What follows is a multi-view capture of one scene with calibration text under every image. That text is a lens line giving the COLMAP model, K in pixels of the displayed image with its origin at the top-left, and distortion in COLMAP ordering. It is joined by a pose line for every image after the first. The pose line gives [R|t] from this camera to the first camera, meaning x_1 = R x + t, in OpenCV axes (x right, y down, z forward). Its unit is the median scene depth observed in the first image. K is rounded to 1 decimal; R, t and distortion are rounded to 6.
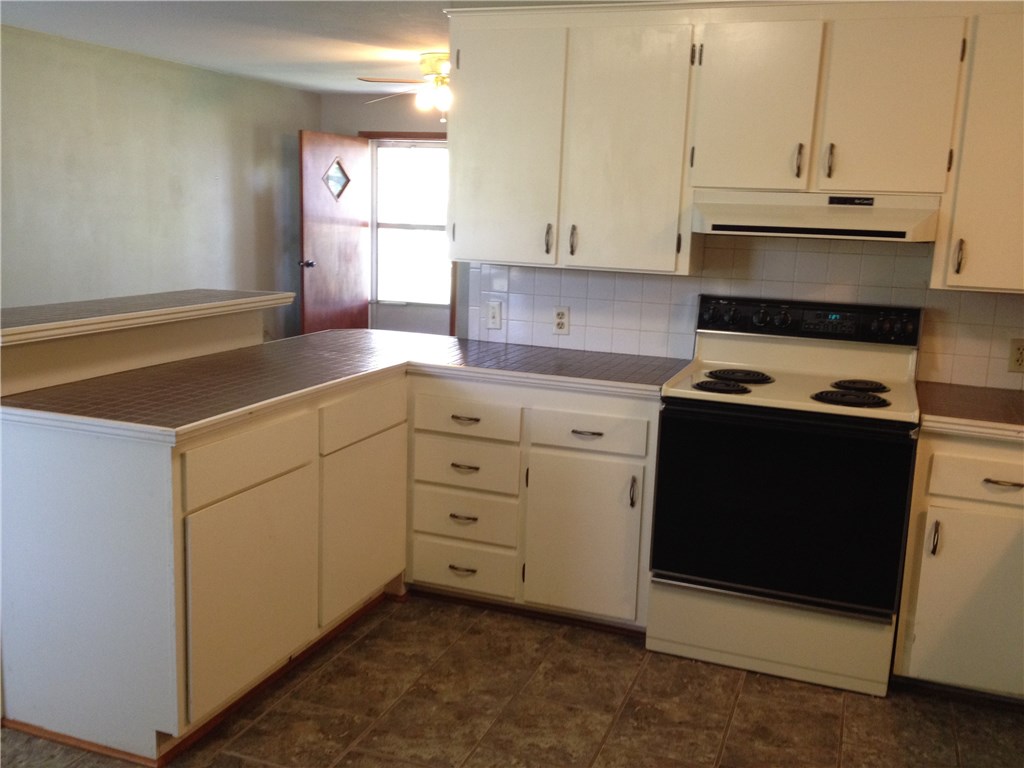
lens RADIAL K [[965.8, 0, 506.9], [0, 965.8, 390.0], [0, 0, 1]] dist [0.111260, -0.160275]
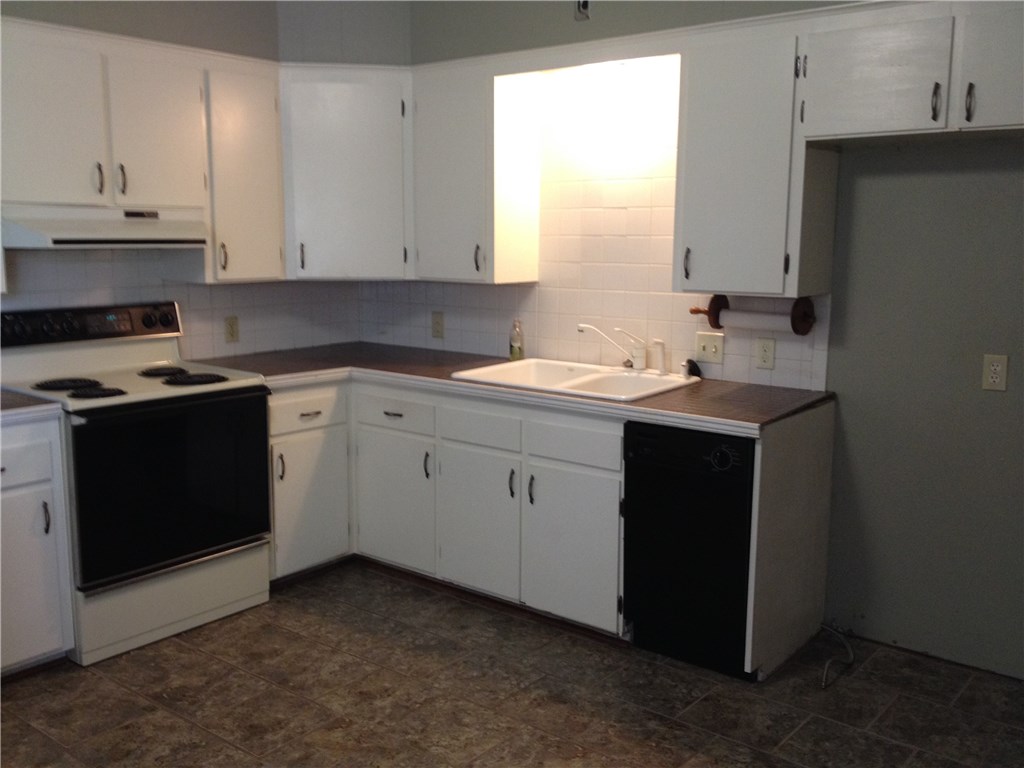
lens RADIAL K [[965.8, 0, 506.9], [0, 965.8, 390.0], [0, 0, 1]] dist [0.111260, -0.160275]
pose [[0.333186, -0.193124, 0.922871, -0.633870], [0.186844, 0.972911, 0.136139, -0.070843], [-0.924162, 0.127074, 0.360244, 0.217809]]
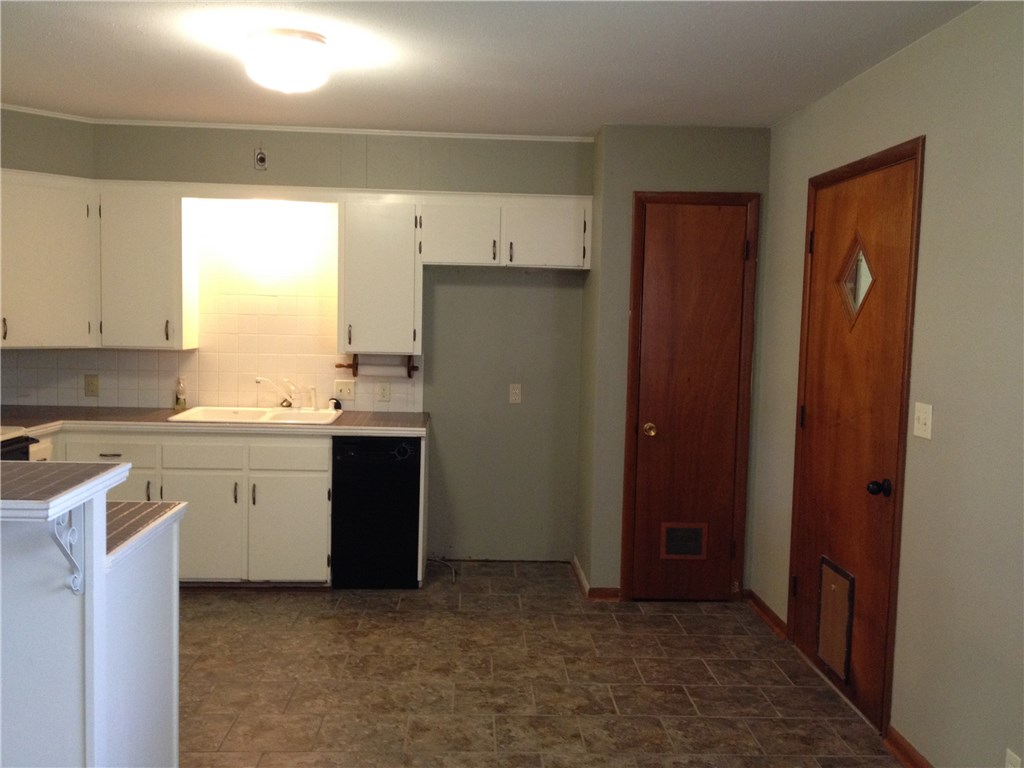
lens RADIAL K [[965.8, 0, 506.9], [0, 965.8, 390.0], [0, 0, 1]] dist [0.111260, -0.160275]
pose [[-0.359676, -0.123665, 0.924846, -1.242136], [0.138807, 0.973058, 0.184094, -0.208971], [-0.922695, 0.194589, -0.332820, 0.760464]]
